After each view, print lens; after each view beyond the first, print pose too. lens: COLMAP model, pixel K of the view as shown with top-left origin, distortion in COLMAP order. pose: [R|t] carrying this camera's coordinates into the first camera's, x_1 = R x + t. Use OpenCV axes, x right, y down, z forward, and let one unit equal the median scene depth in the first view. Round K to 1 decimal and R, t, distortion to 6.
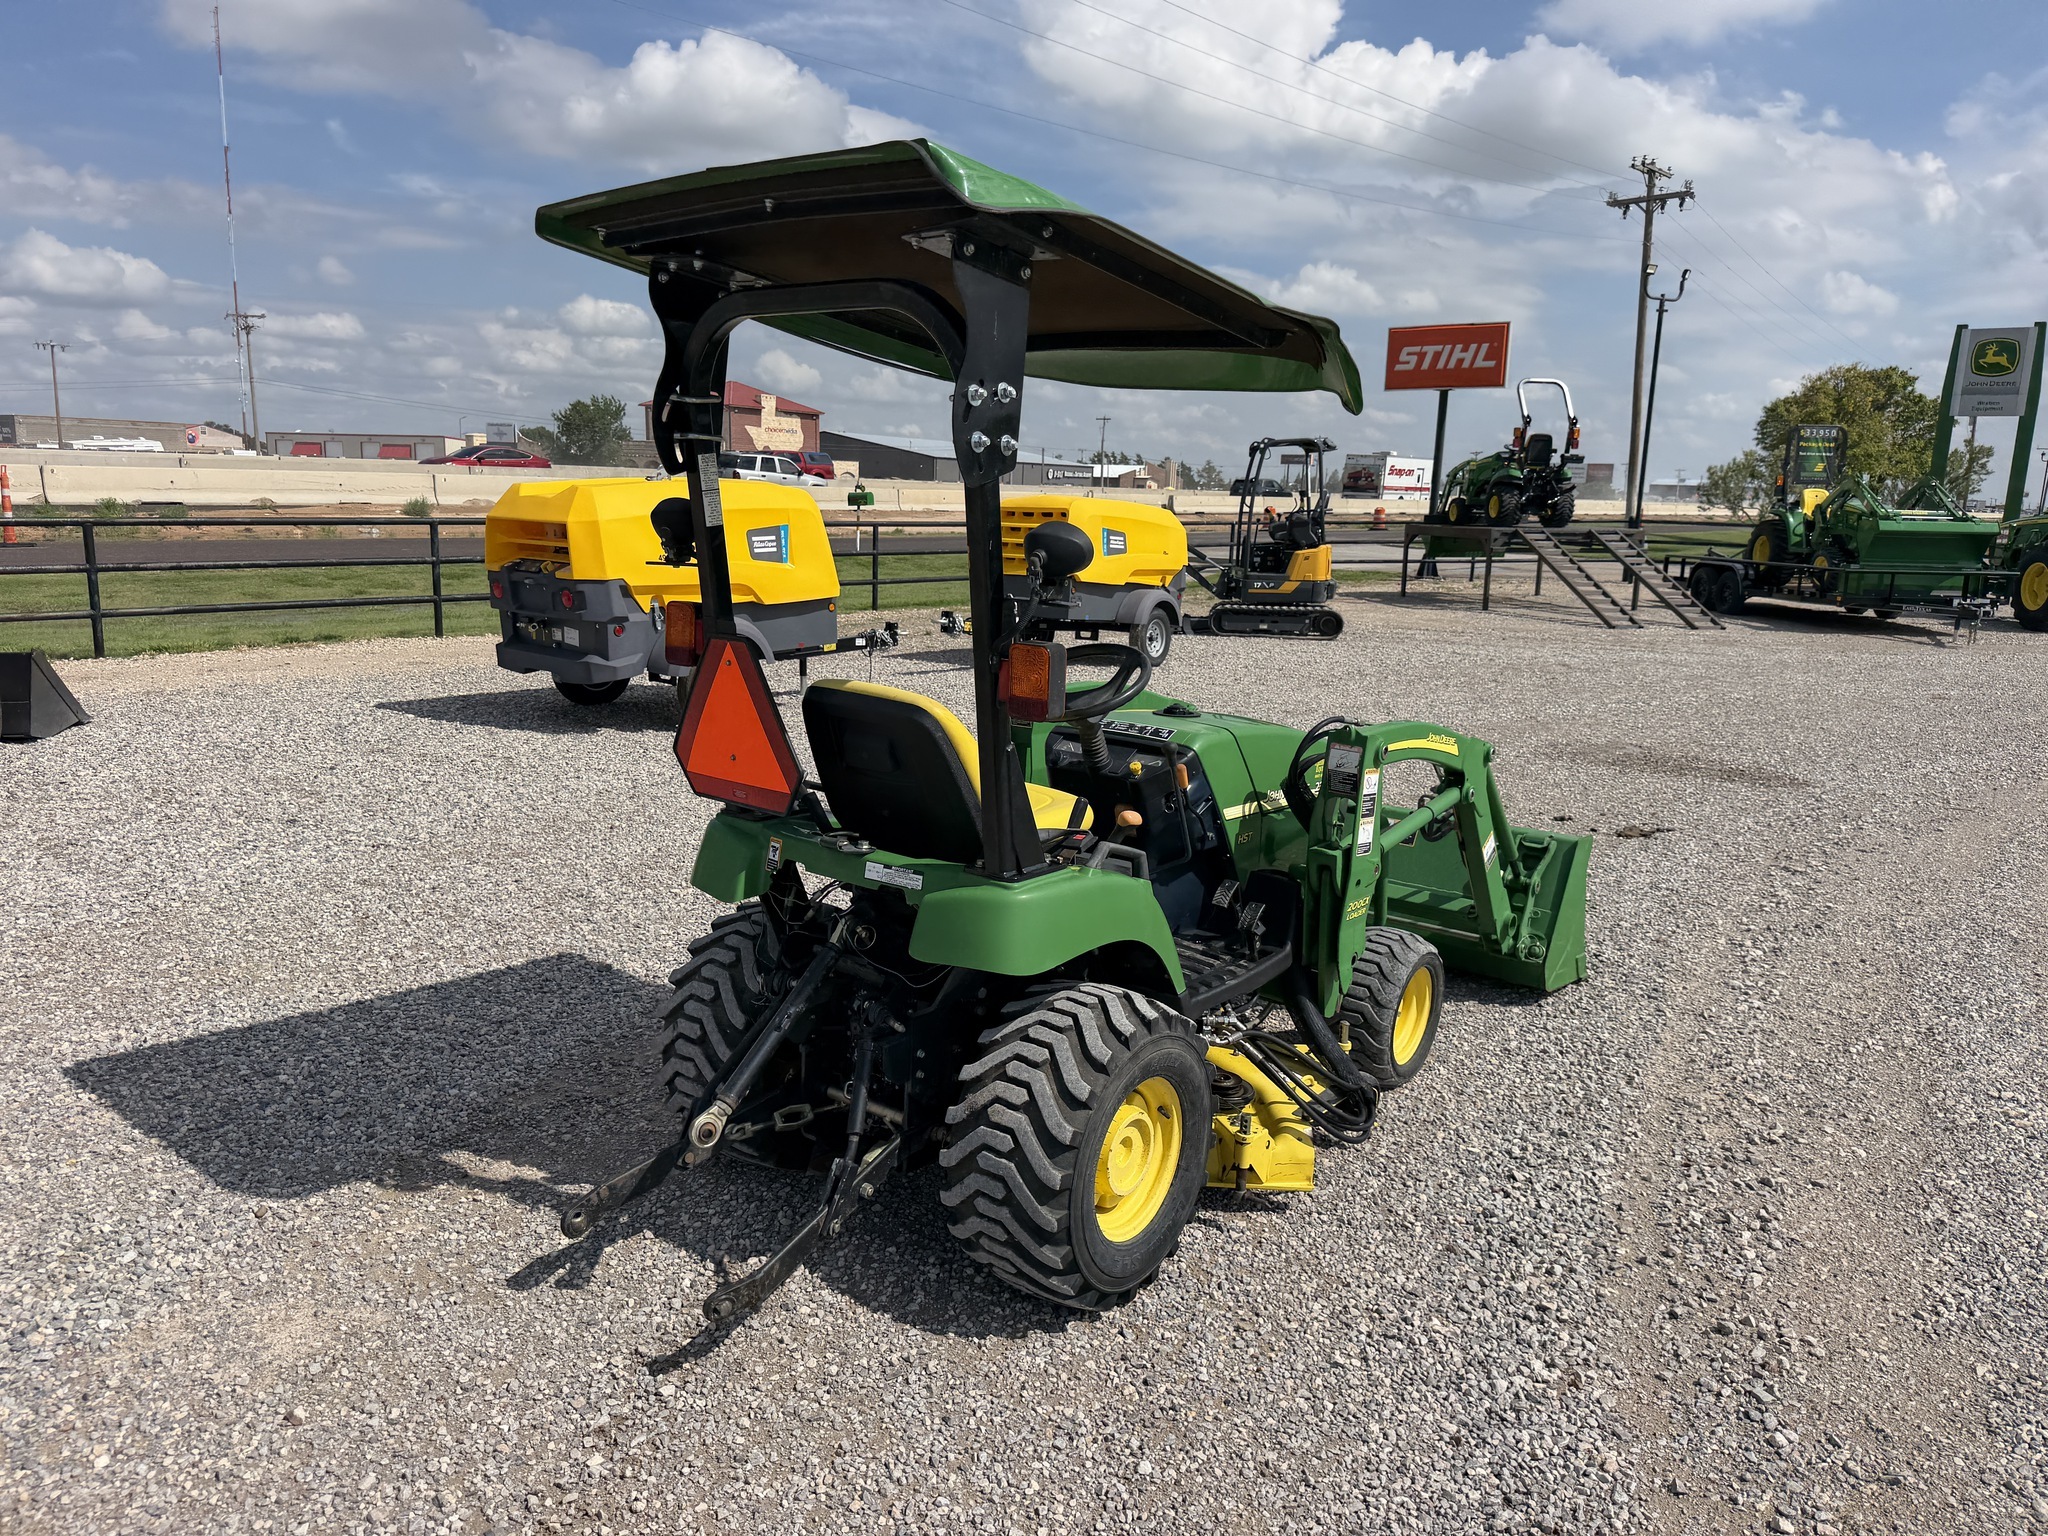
lens RADIAL K [[1457.5, 0, 1017.9], [0, 1457.5, 788.1], [0, 0, 1]] dist [0.008959, -0.028555]
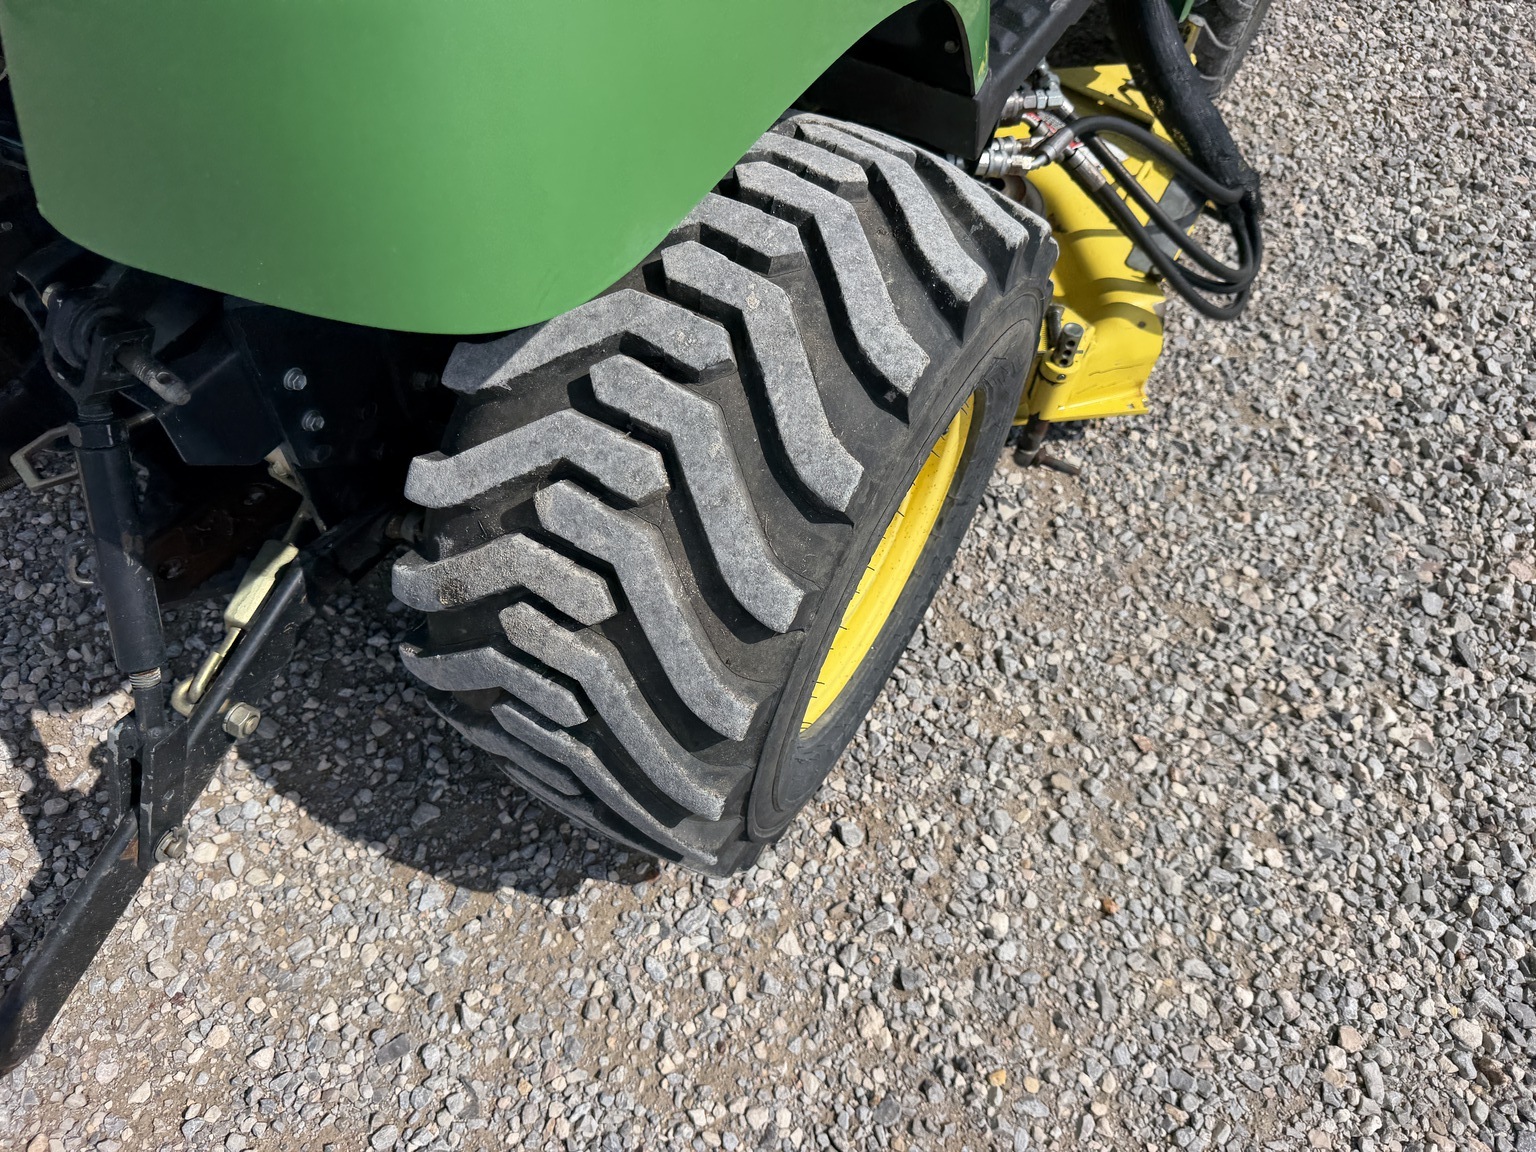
lens RADIAL K [[1080.2, 0, 747.2], [0, 1080.2, 542.1], [0, 0, 1]] dist [0.005385, -0.021661]
pose [[0.992591, -0.094695, 0.076134, 0.019171], [0.015396, 0.719559, 0.694260, 0.029892], [-0.120526, -0.687944, 0.715686, 0.788977]]
